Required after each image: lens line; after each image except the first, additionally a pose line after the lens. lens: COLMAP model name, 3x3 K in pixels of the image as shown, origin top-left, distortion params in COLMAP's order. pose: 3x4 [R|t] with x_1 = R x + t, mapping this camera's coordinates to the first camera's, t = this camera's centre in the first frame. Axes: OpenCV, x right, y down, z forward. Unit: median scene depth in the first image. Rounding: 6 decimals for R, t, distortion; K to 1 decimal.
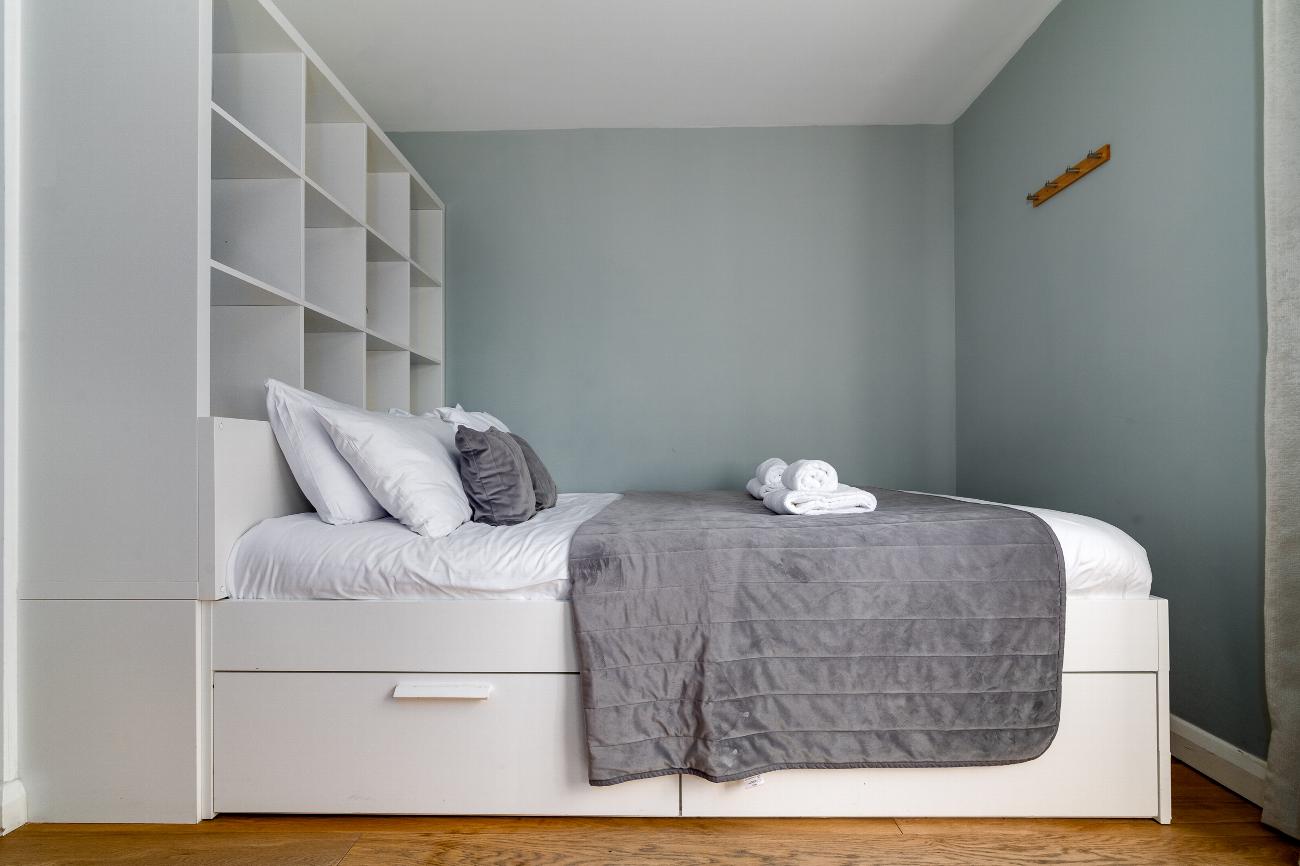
lens RADIAL K [[606.6, 0, 648.1], [0, 606.6, 450.4], [0, 0, 1]] dist [-0.002082, -0.000238]
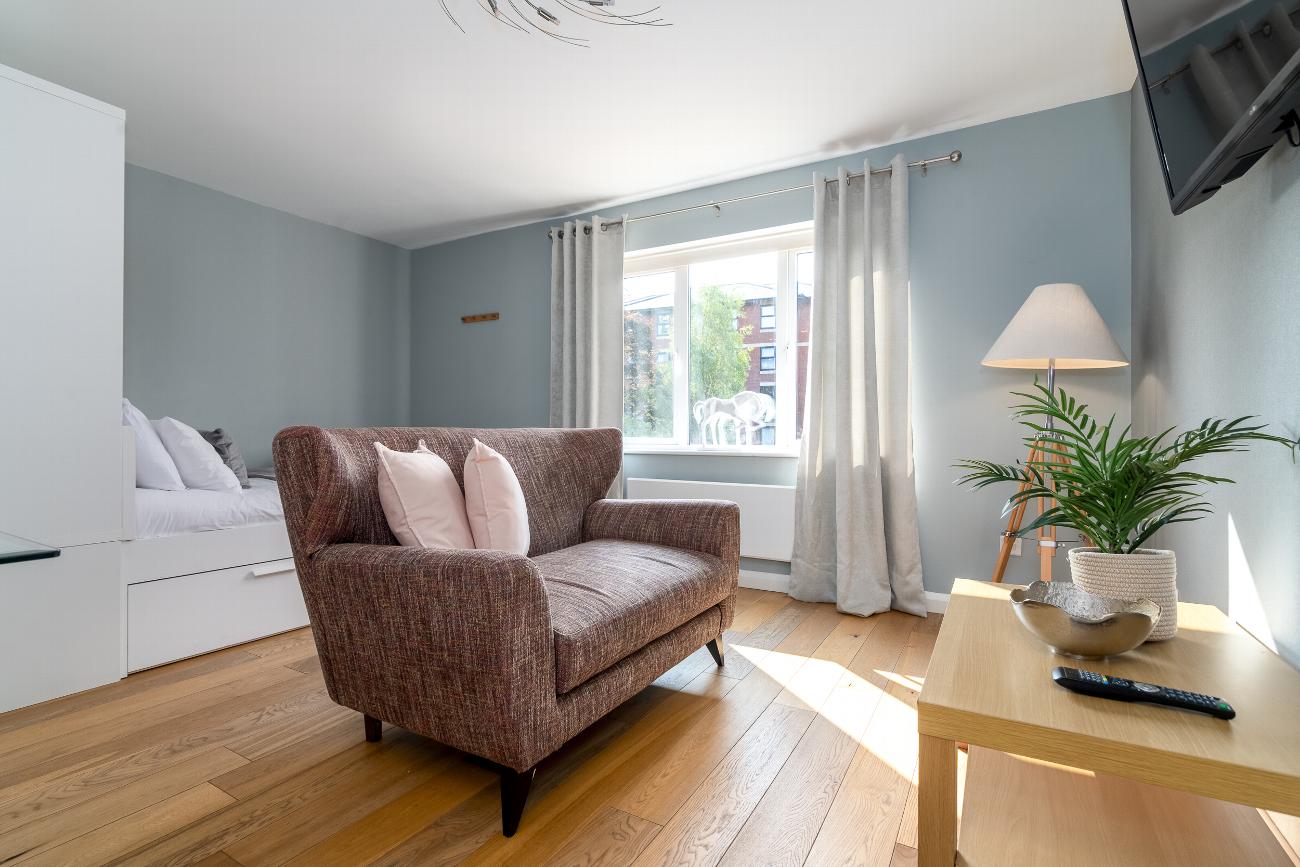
lens RADIAL K [[607.3, 0, 645.8], [0, 607.3, 434.3], [0, 0, 1]] dist [-0.002636, -0.000316]
pose [[0.495393, 0.002702, 0.868665, -1.423382], [-0.018621, 0.999798, 0.007510, -0.071631], [-0.868470, -0.019896, 0.495343, -0.970363]]
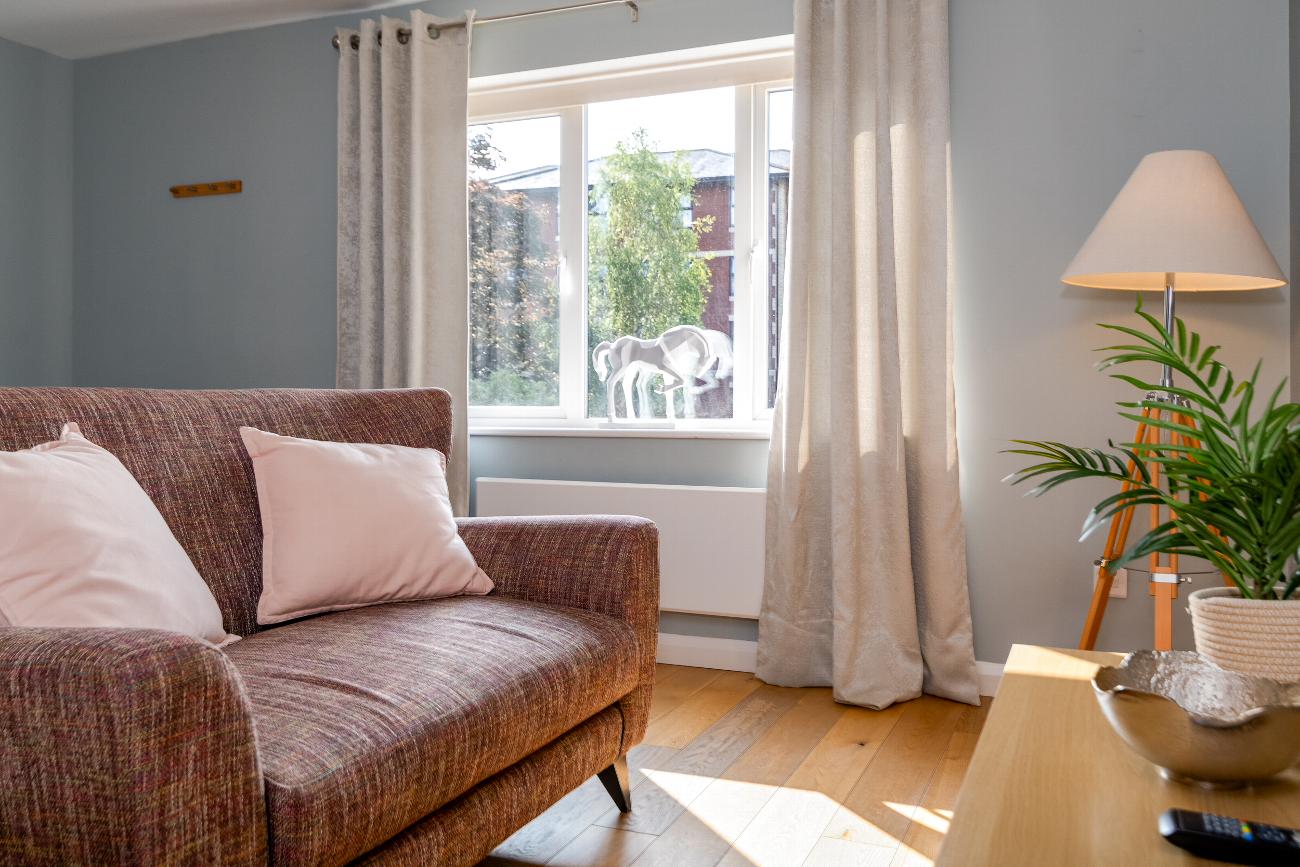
lens RADIAL K [[1027.5, 0, 676.6], [0, 1027.5, 399.7], [0, 0, 1]] dist [0.001632, 0.008430]
pose [[0.373143, 0.003111, 0.927769, -1.316939], [-0.015960, 0.999868, 0.003066, -0.068446], [-0.927637, -0.015951, 0.373143, -0.990824]]
